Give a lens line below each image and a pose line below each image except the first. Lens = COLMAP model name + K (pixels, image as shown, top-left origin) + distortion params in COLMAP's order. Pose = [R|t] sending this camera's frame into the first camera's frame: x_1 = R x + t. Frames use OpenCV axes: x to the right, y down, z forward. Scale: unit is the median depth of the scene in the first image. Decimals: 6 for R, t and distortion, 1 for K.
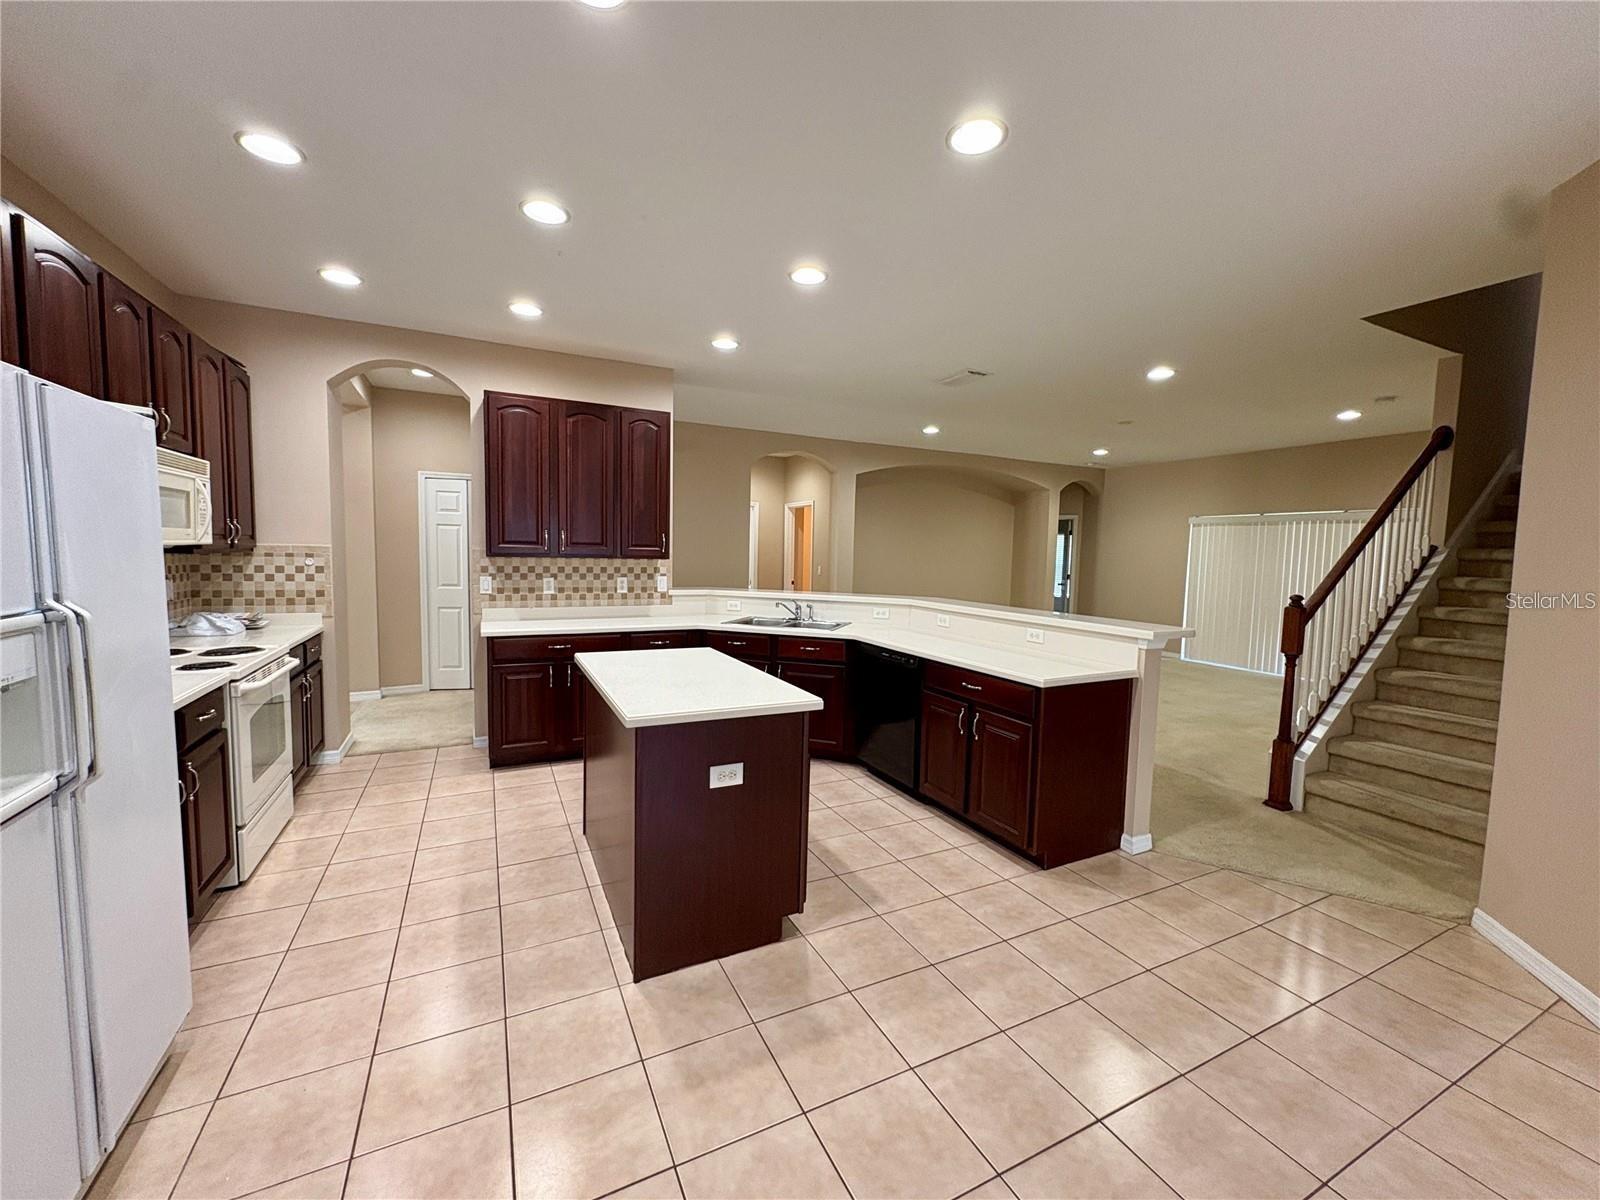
lens RADIAL K [[638.2, 0, 800.4], [0, 638.2, 597.4], [0, 0, 1]] dist [0.000728, -0.000270]
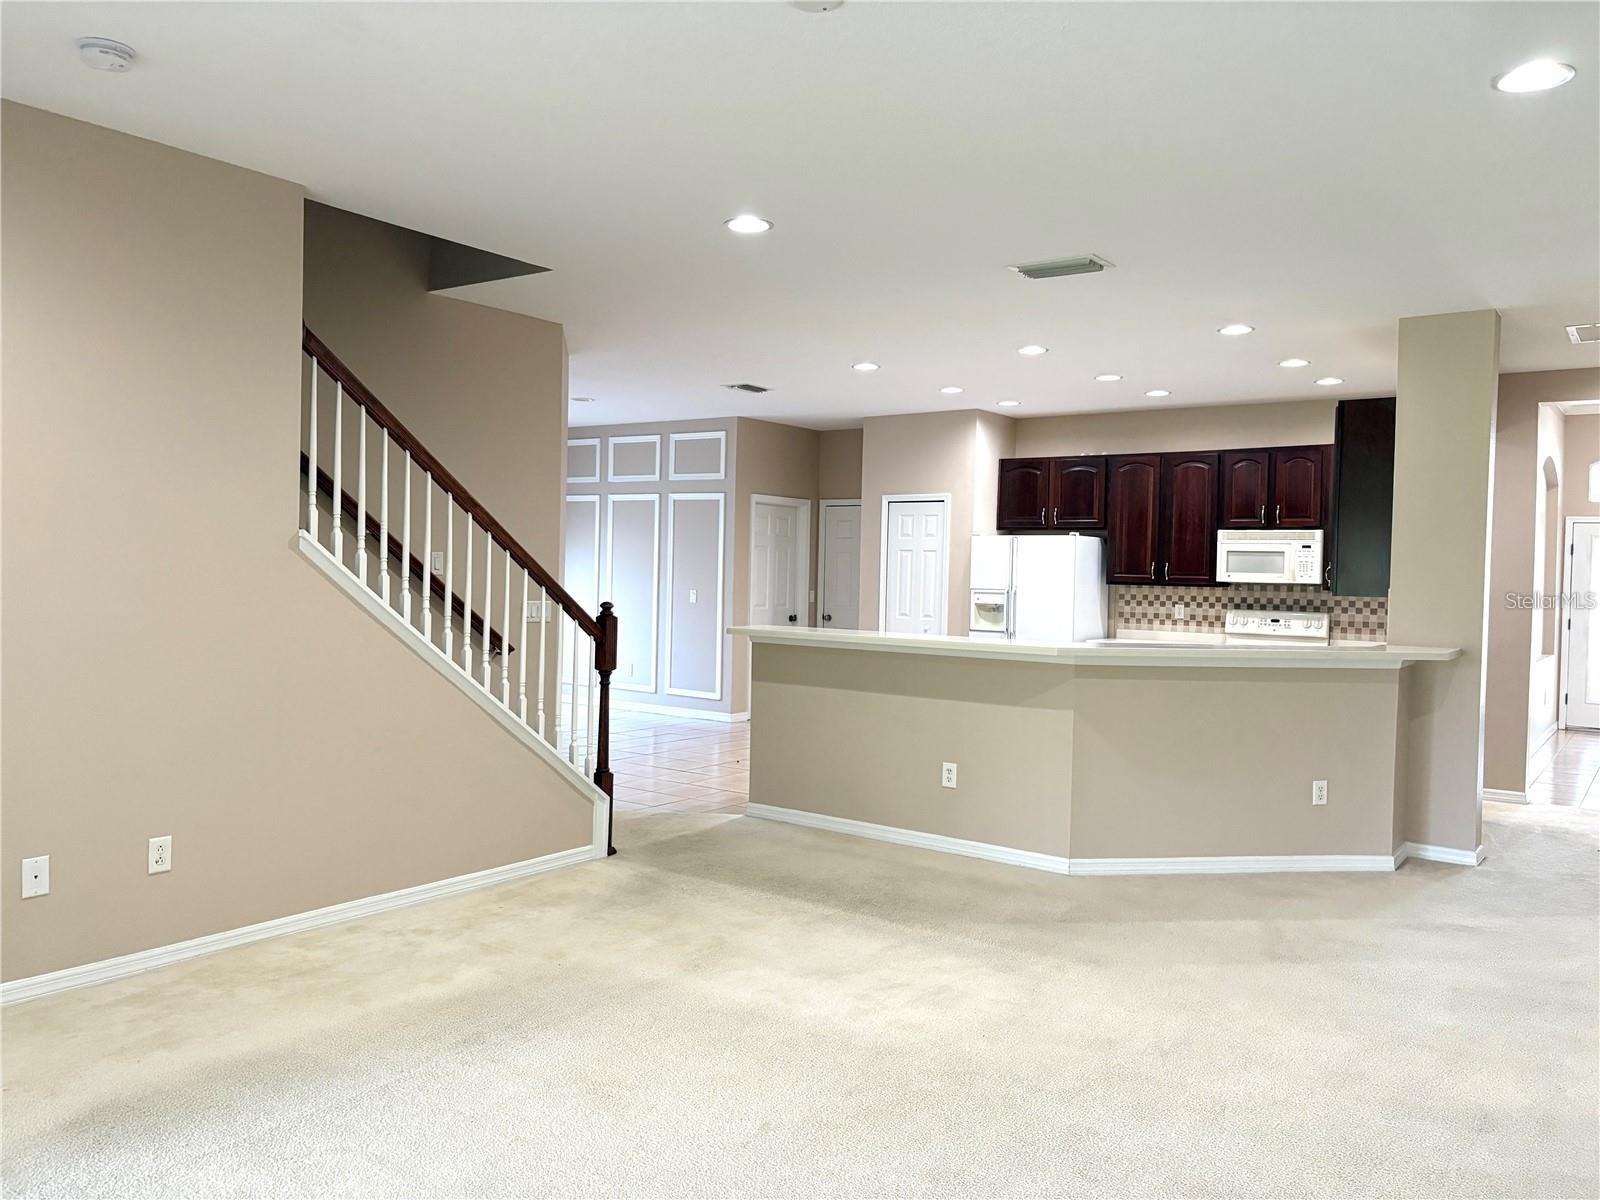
lens RADIAL K [[1202.2, 0, 801.1], [0, 1202.2, 588.5], [0, 0, 1]] dist [0.003690, -0.001414]
pose [[-0.885570, -0.035558, -0.463143, 1.279696], [-0.077911, 0.994311, 0.072633, -0.172225], [0.457925, 0.100406, -0.883302, 2.700392]]
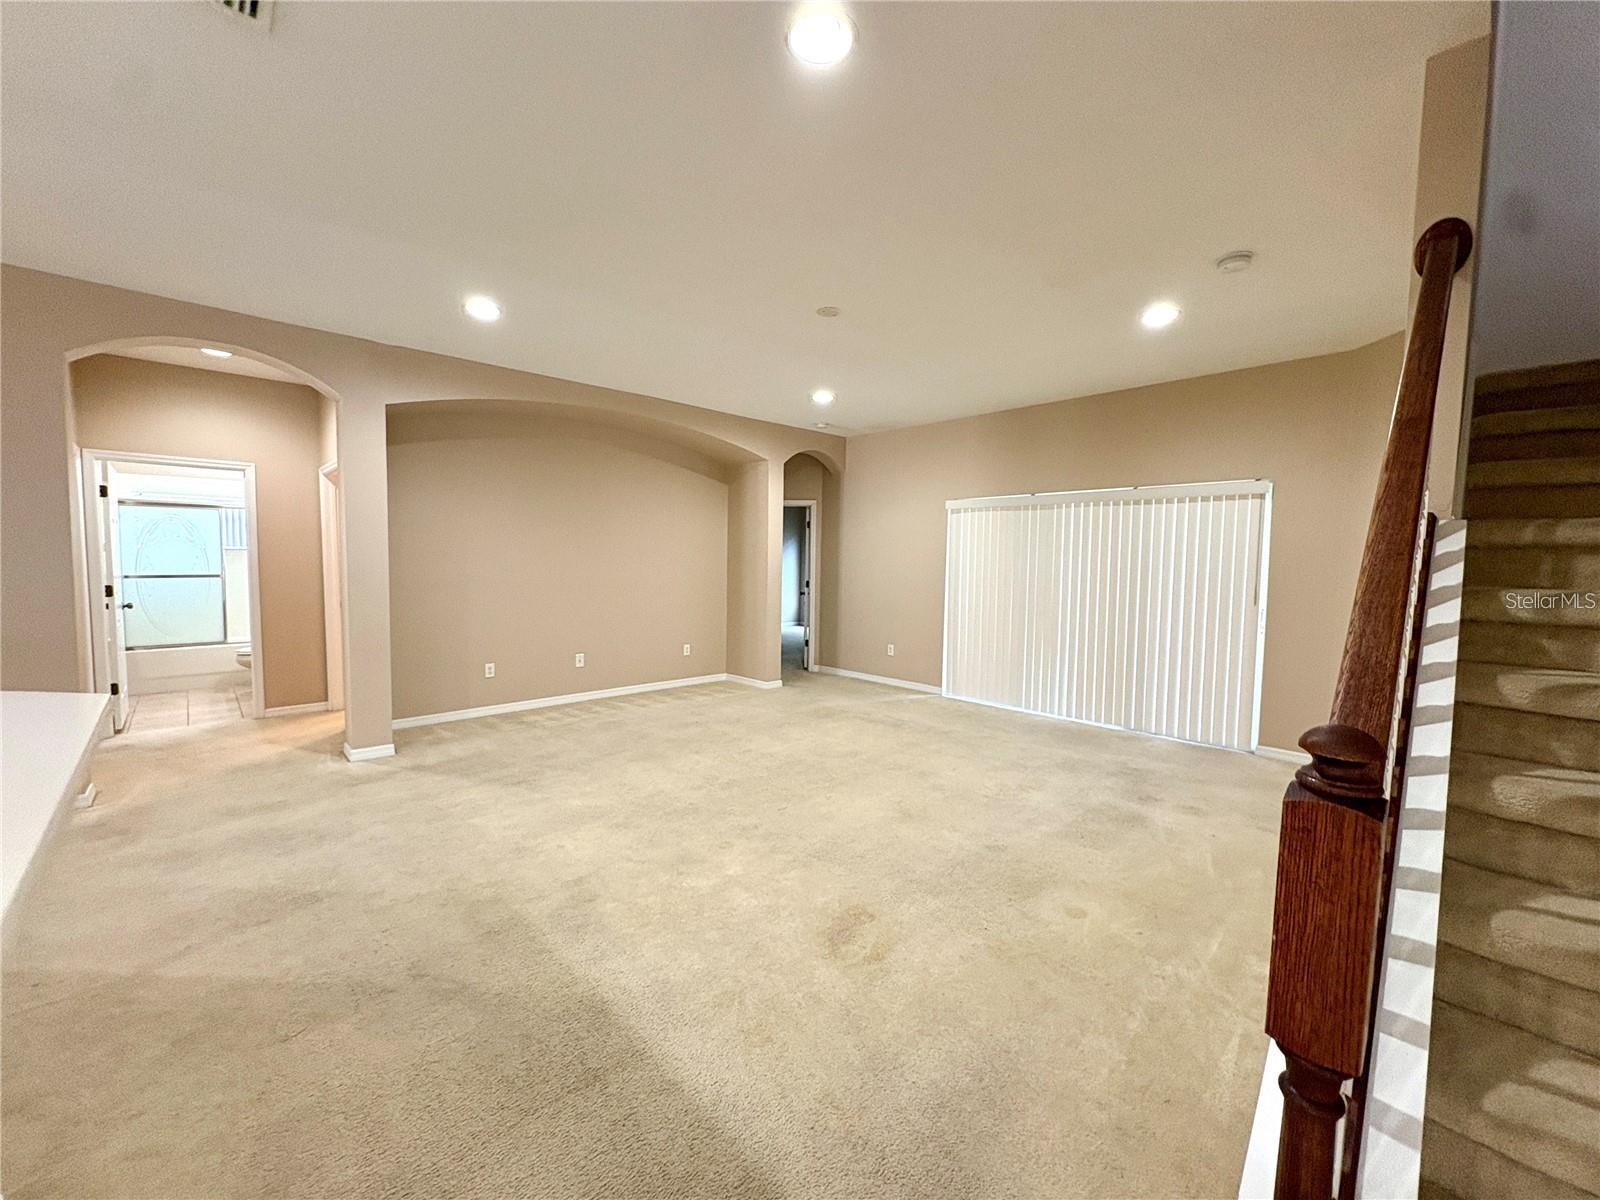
lens RADIAL K [[638.2, 0, 802.7], [0, 638.2, 597.8], [0, 0, 1]] dist [0.000728, -0.000270]
pose [[0.955003, -0.029778, 0.295098, 0.403775], [0.031565, 0.999501, -0.001294, -0.032336], [-0.294913, 0.010551, 0.955466, 0.607897]]
